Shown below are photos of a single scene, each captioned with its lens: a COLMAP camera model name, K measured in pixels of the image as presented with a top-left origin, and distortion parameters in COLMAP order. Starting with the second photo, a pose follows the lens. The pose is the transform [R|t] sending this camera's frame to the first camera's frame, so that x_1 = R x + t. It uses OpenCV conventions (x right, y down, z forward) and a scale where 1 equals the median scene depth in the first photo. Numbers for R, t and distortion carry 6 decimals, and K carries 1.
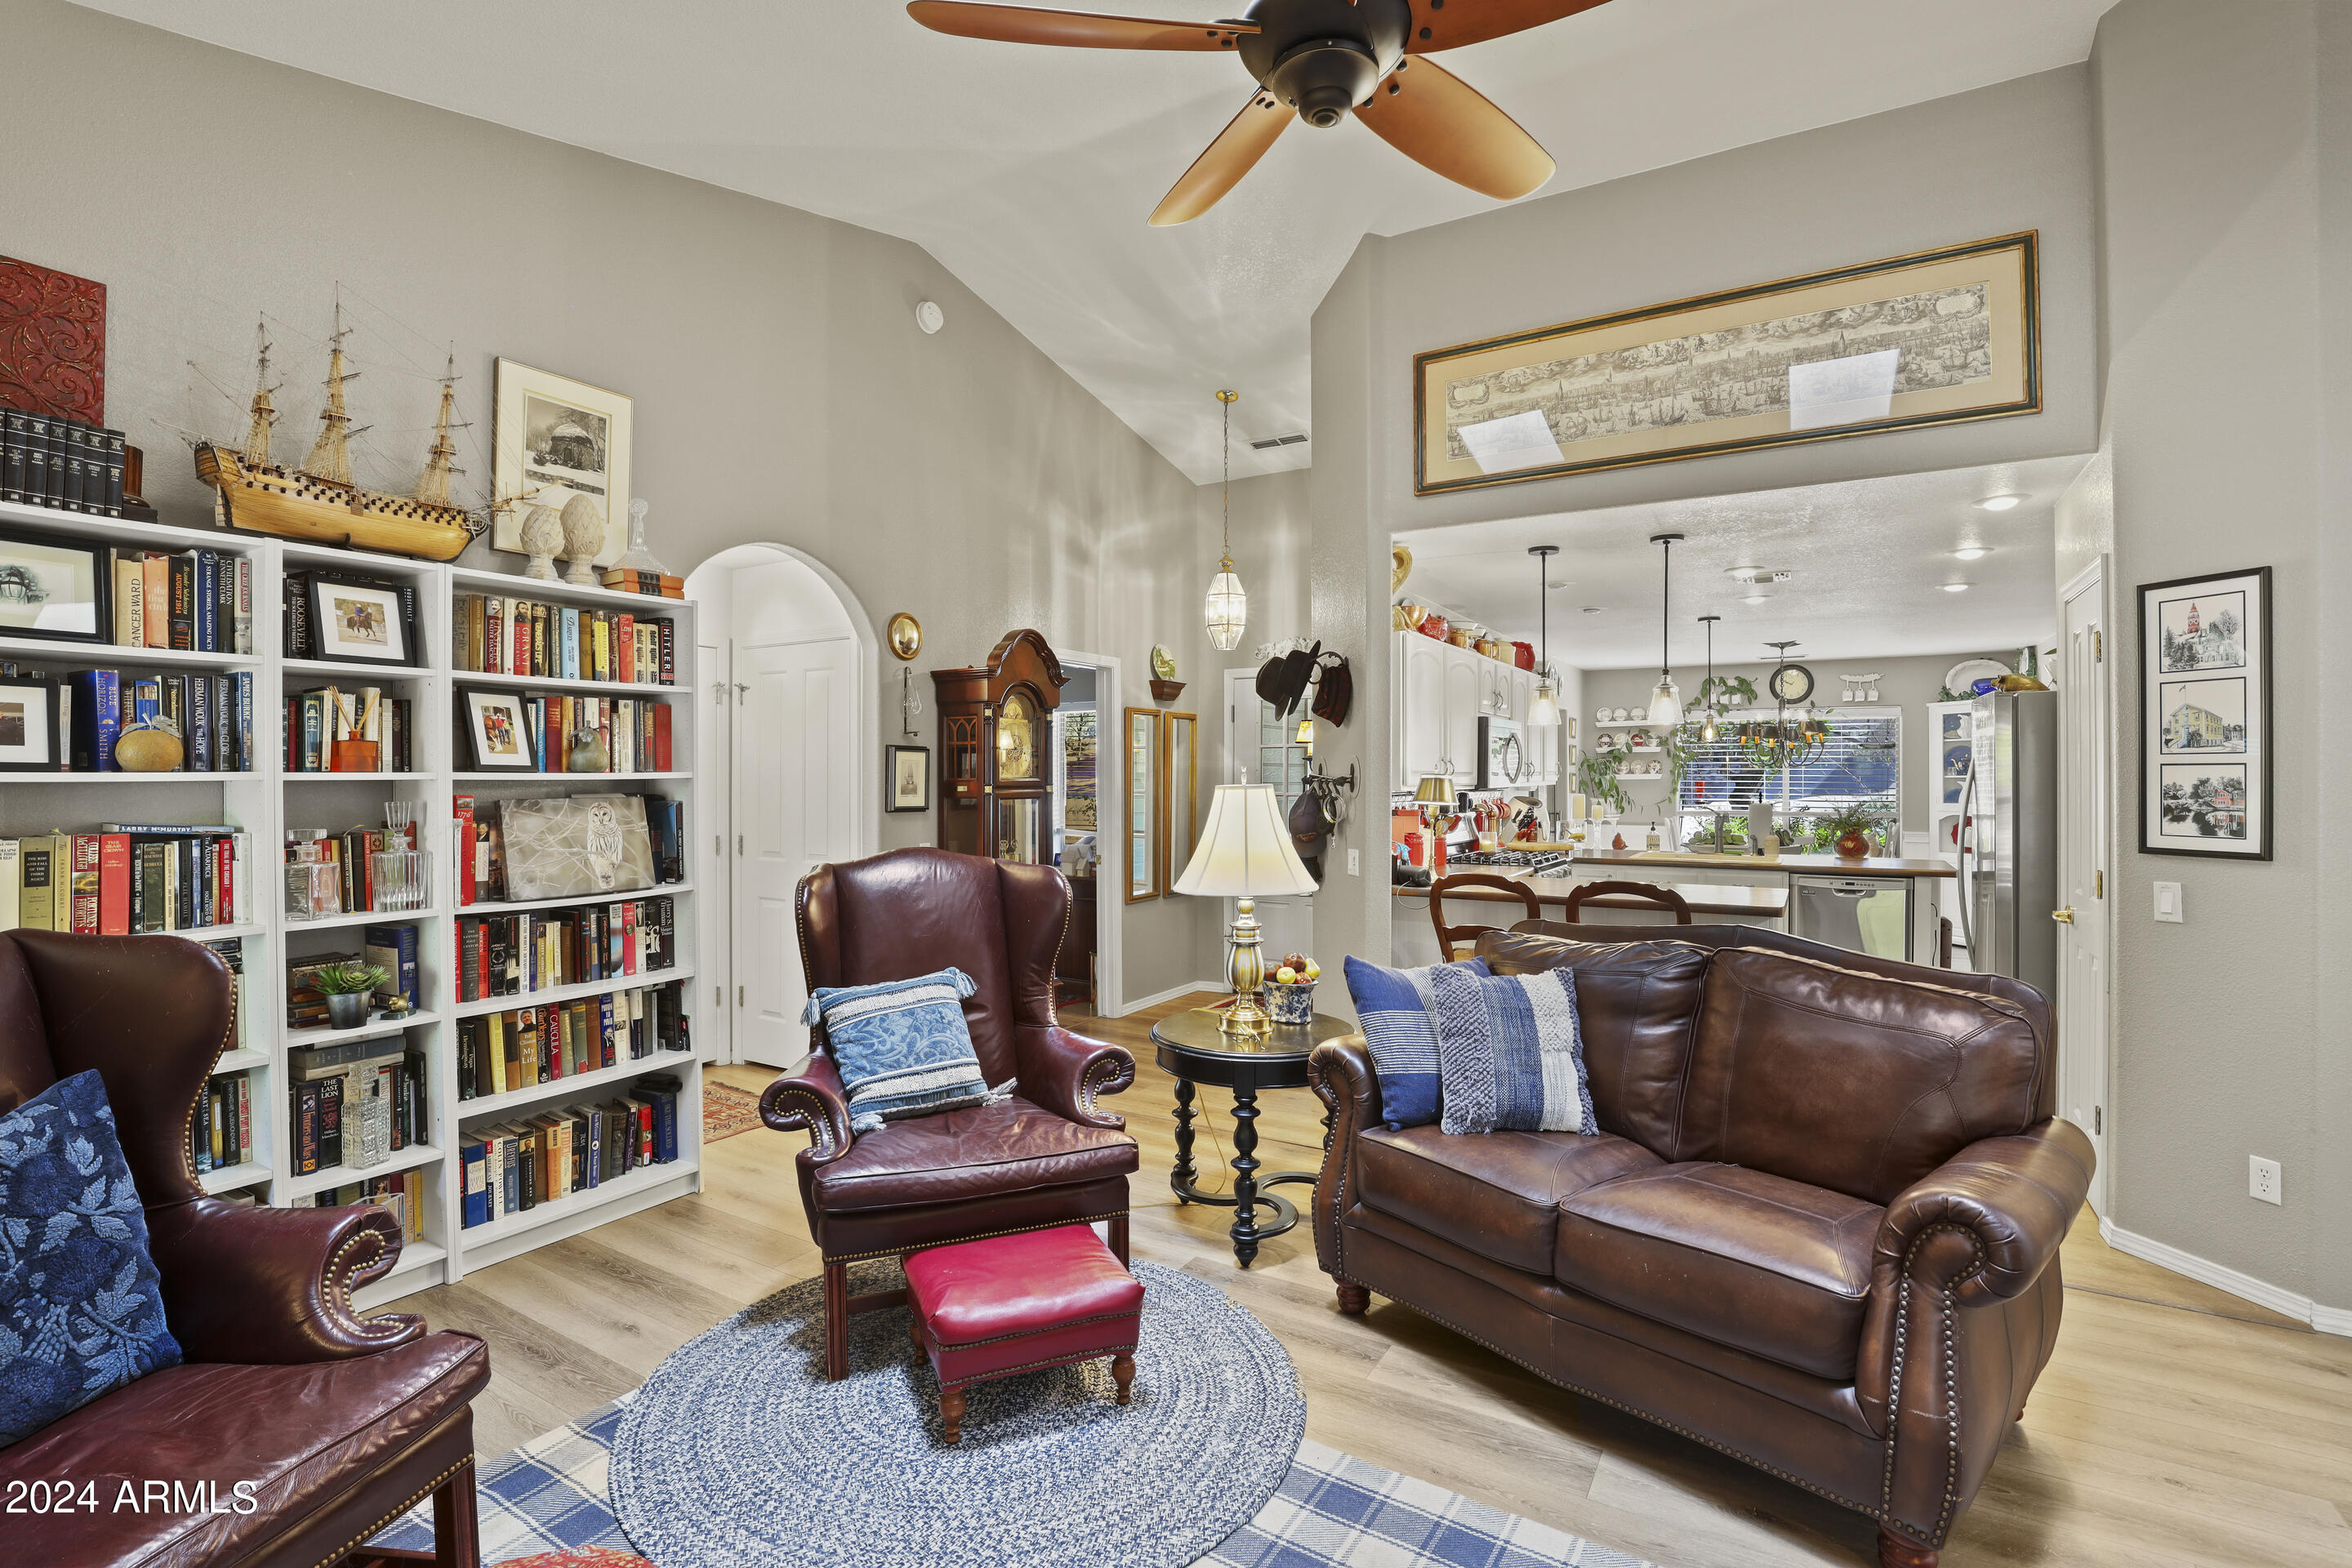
lens RADIAL K [[1080.5, 0, 1169.3], [0, 1080.5, 773.3], [0, 0, 1]] dist [-0.033459, 0.005458]
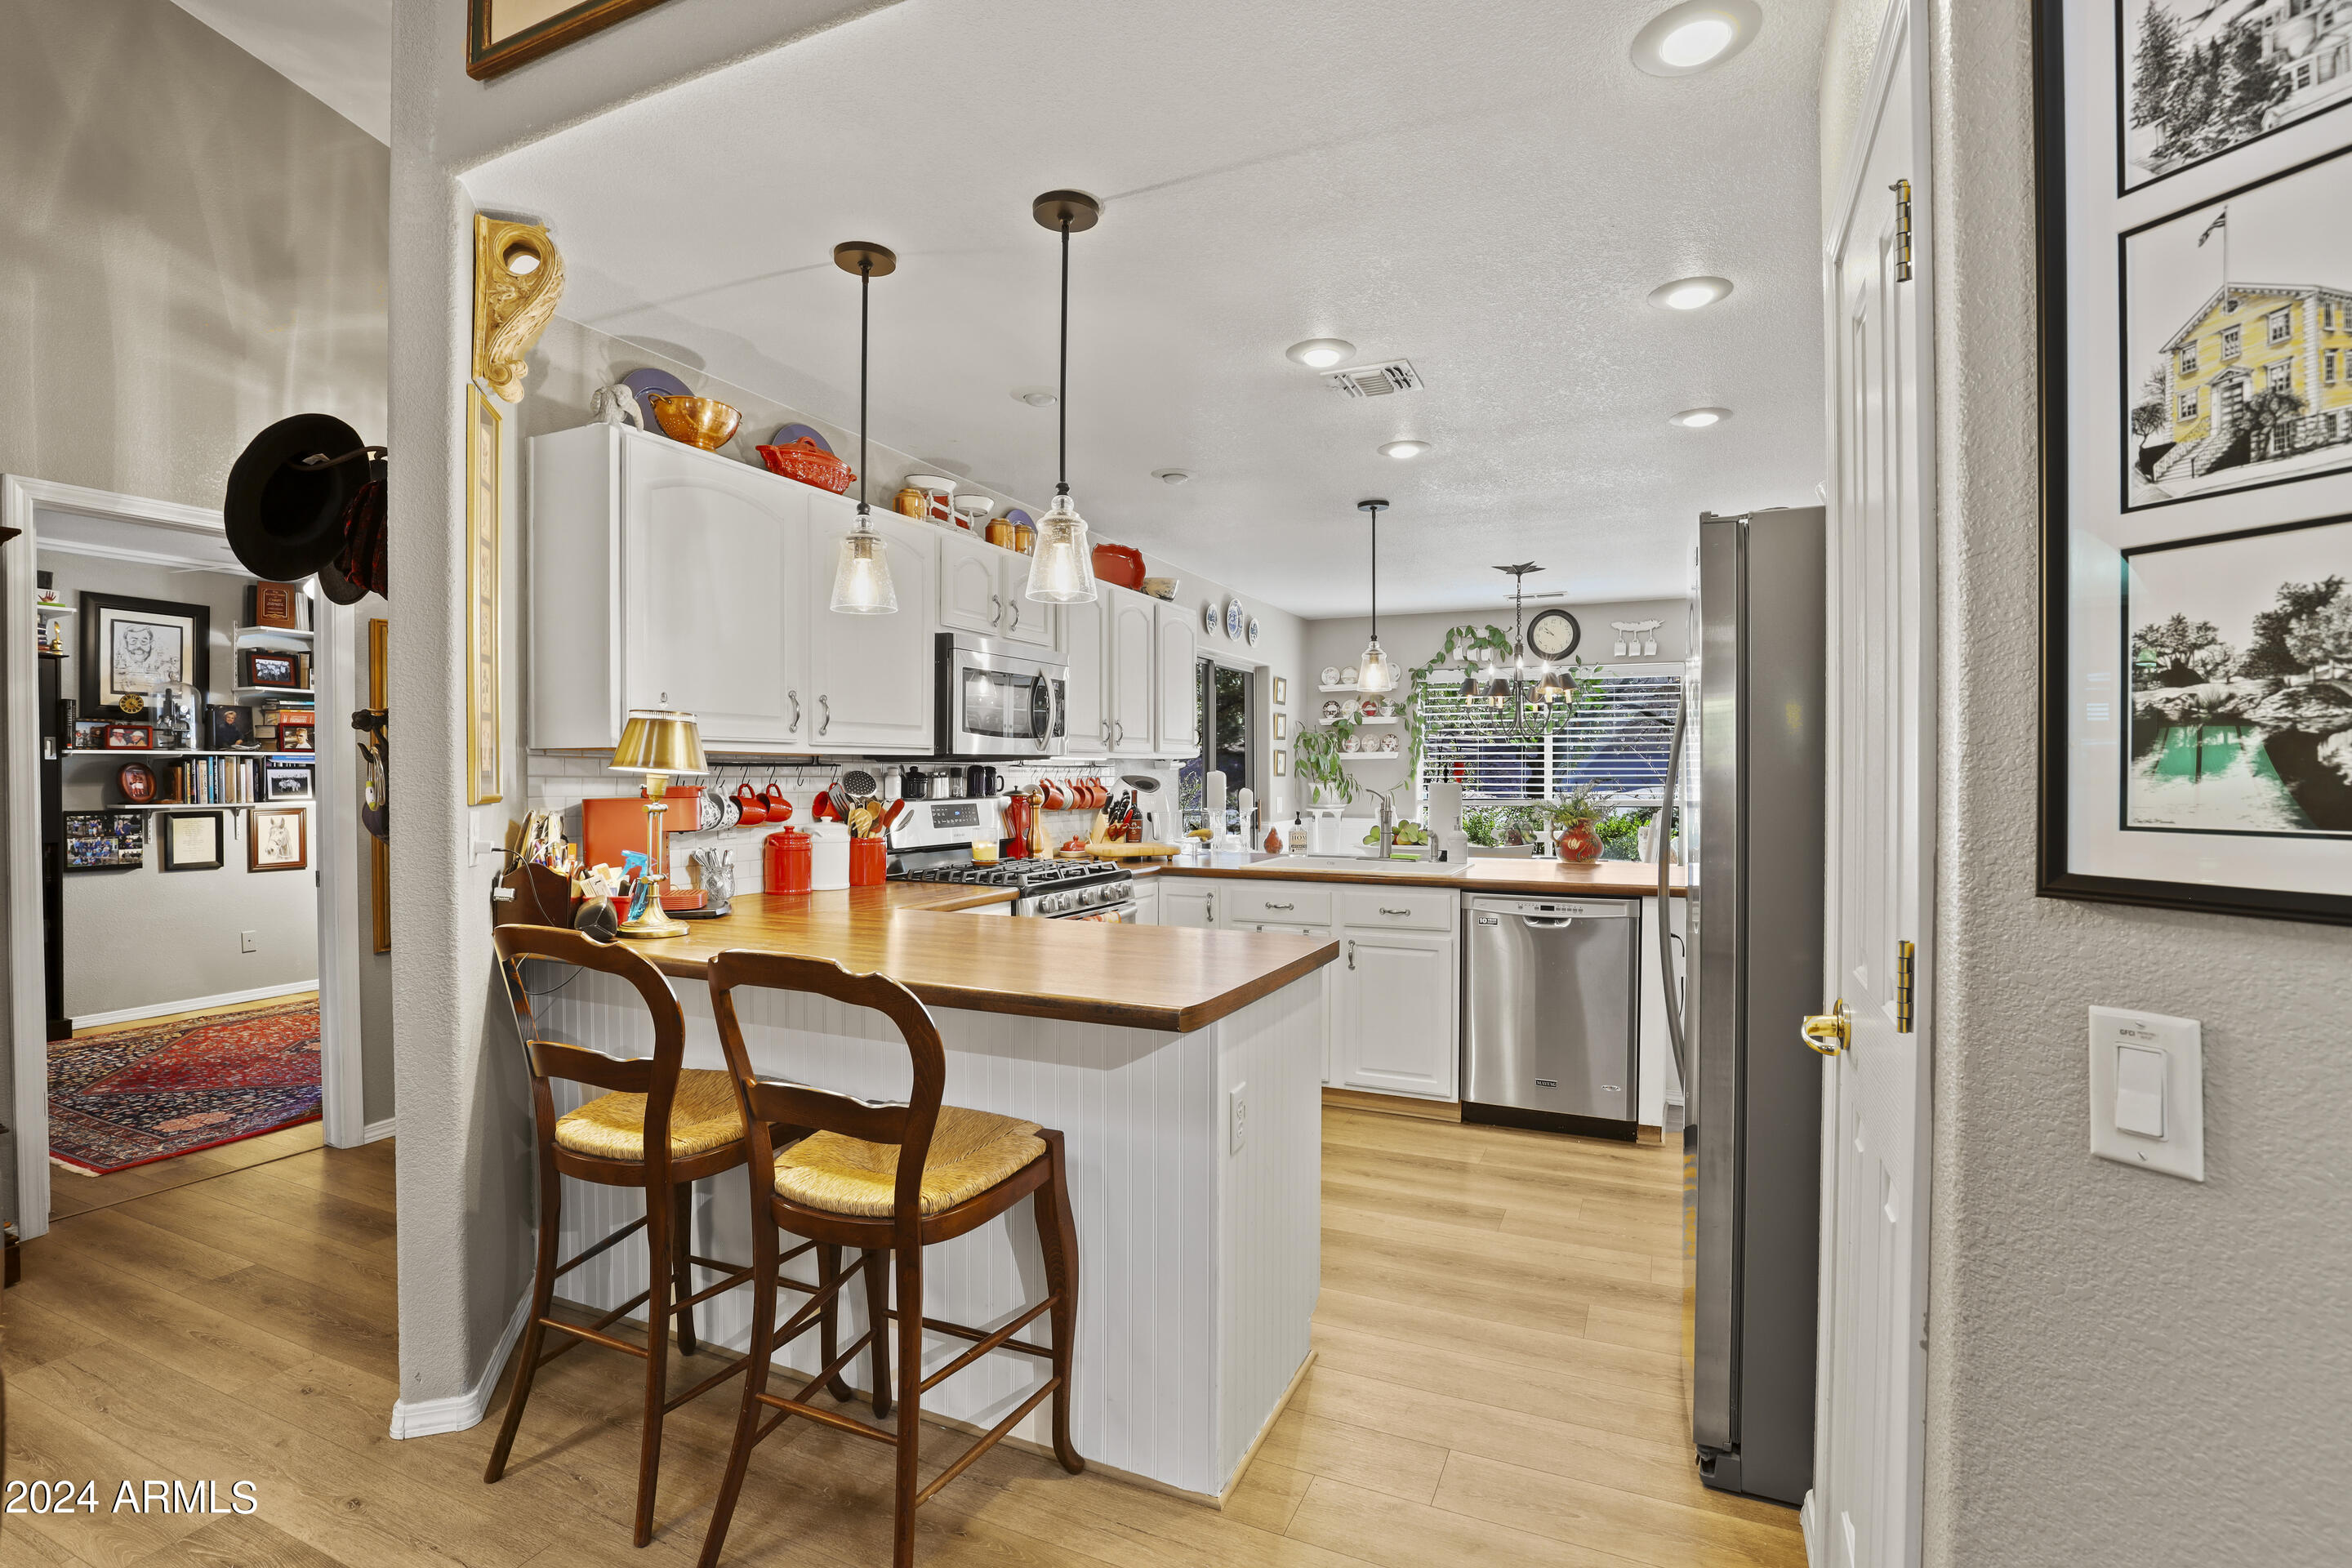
lens RADIAL K [[1080.5, 0, 1178.6], [0, 1080.5, 785.5], [0, 0, 1]] dist [-0.033459, 0.005458]
pose [[0.993959, -0.001723, 0.109735, 0.530440], [0.000234, 0.999908, 0.013581, 0.034666], [-0.109748, -0.013473, 0.993868, 0.595921]]
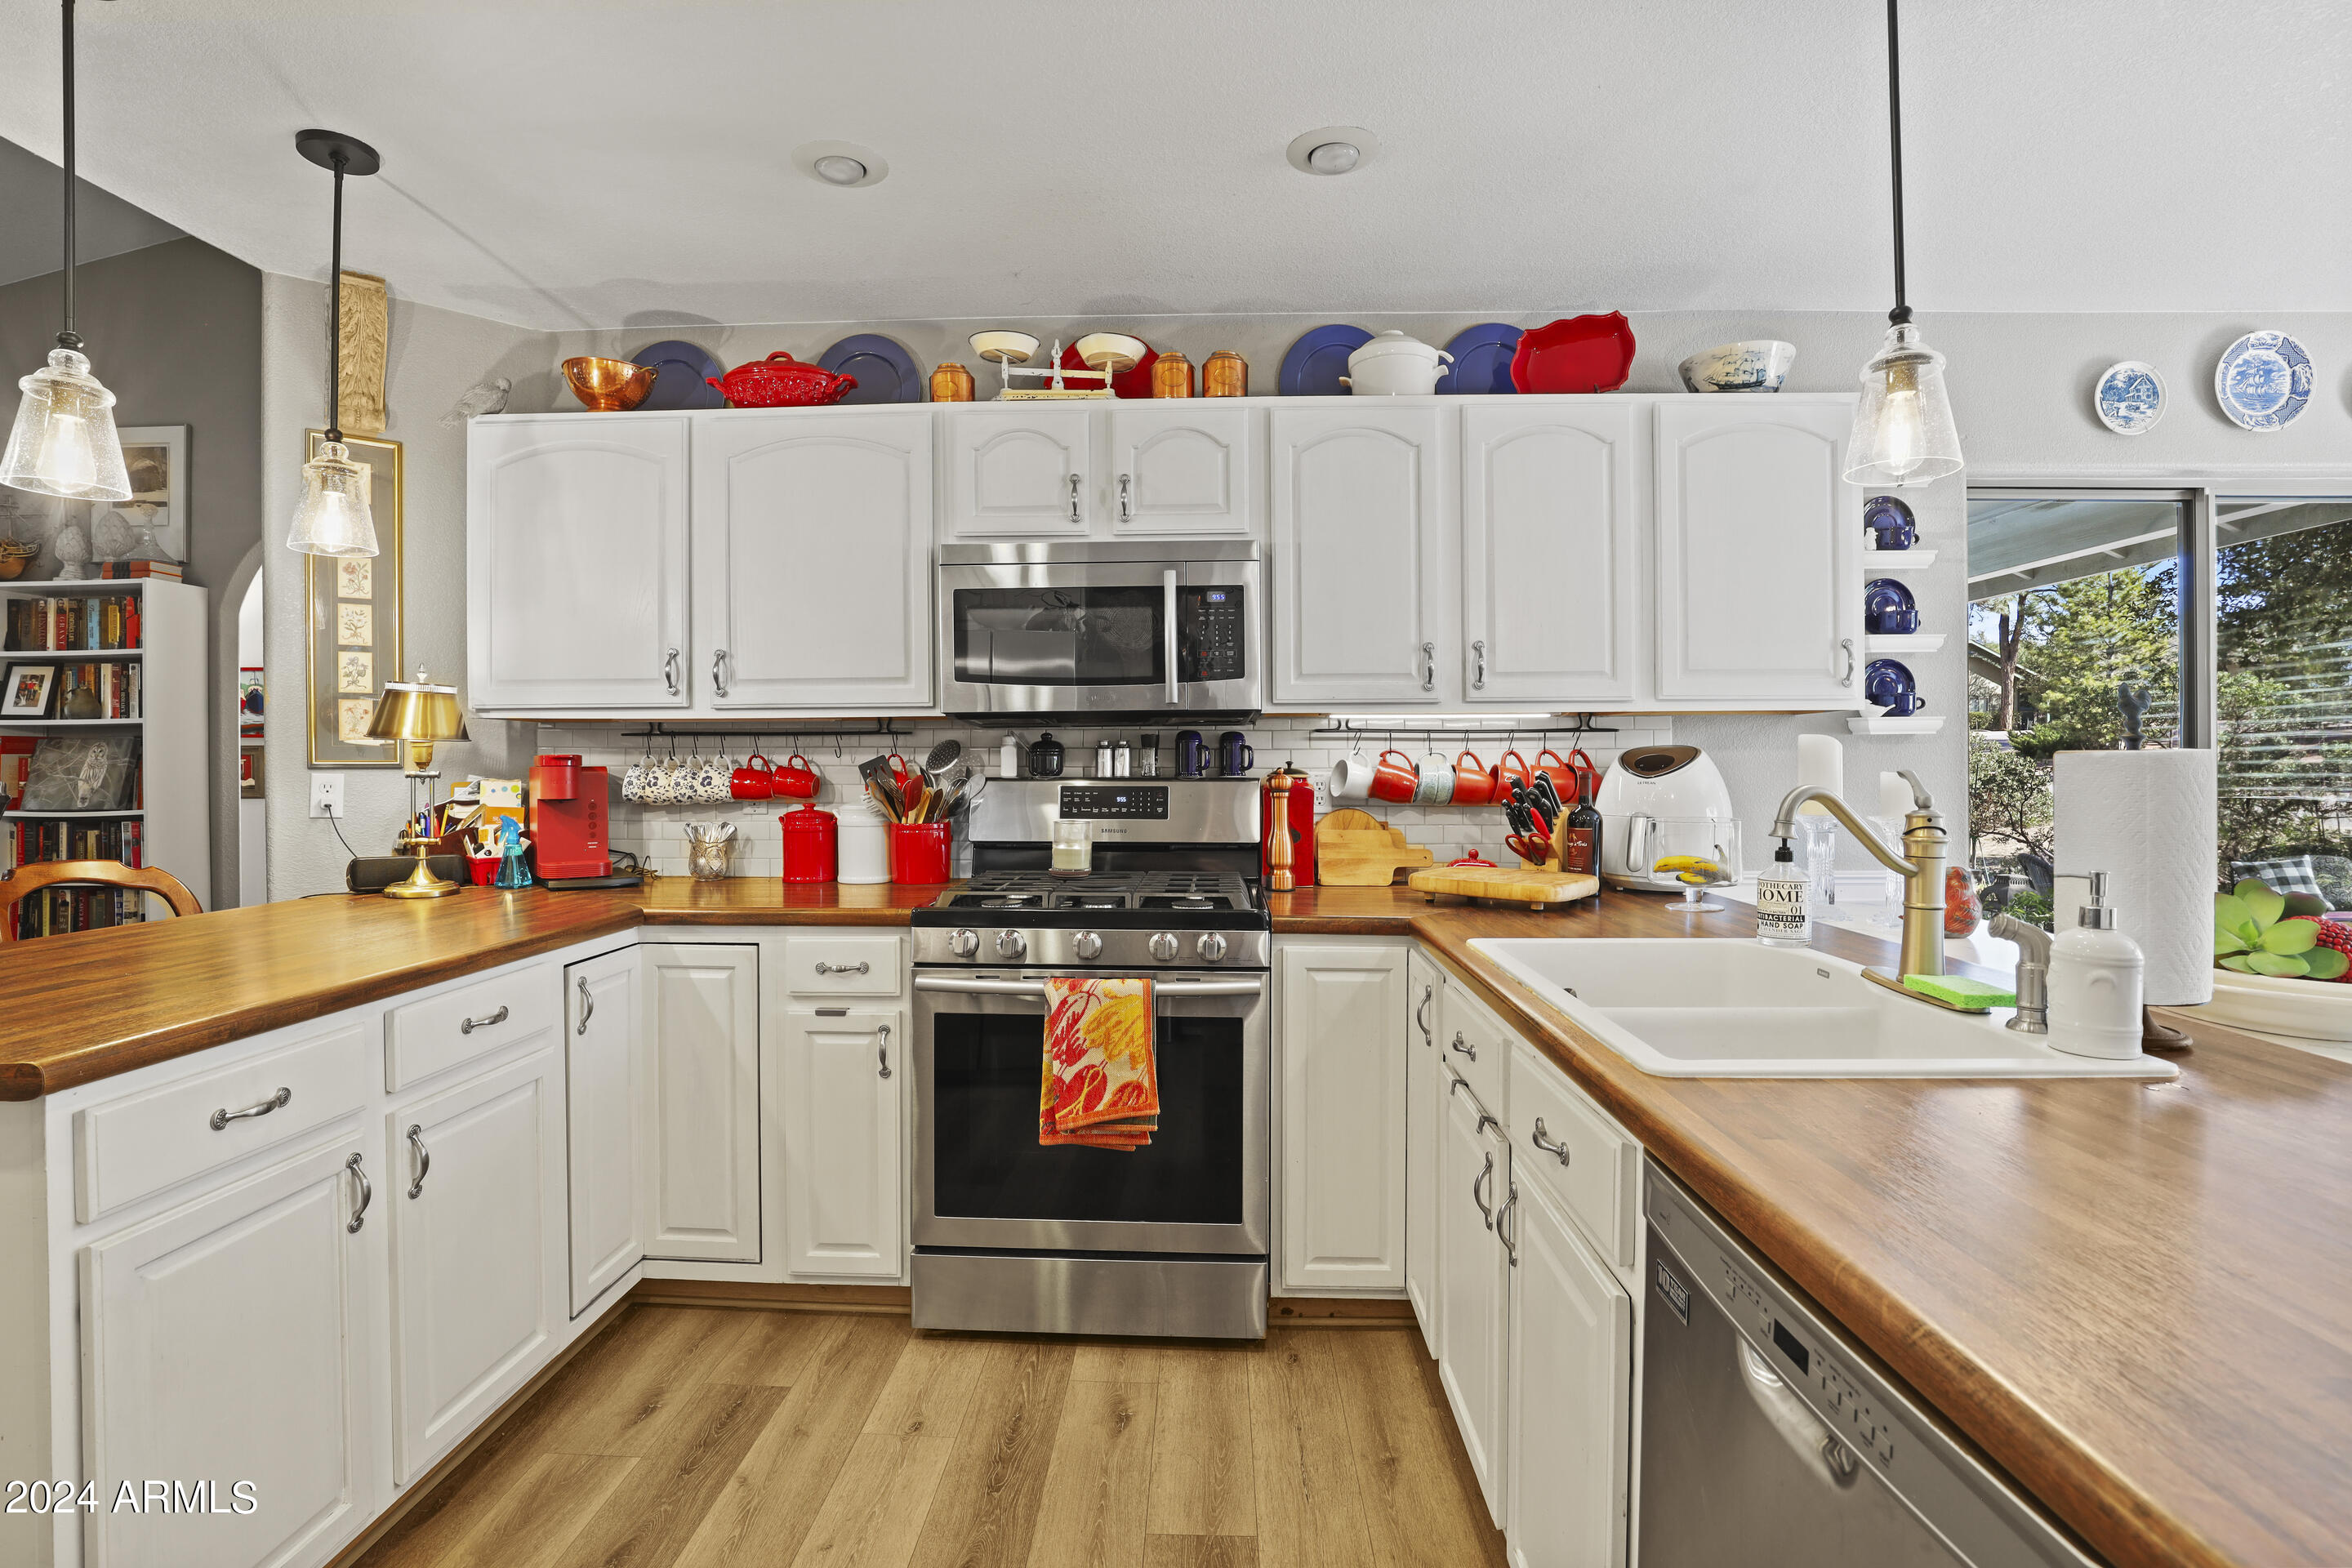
lens RADIAL K [[1080.5, 0, 1172.9], [0, 1080.5, 768.7], [0, 0, 1]] dist [-0.033459, 0.005458]
pose [[0.488164, 0.001055, -0.872751, 1.060717], [0.003569, 0.999988, 0.003205, 0.051369], [0.872744, -0.004679, 0.488155, 1.301737]]
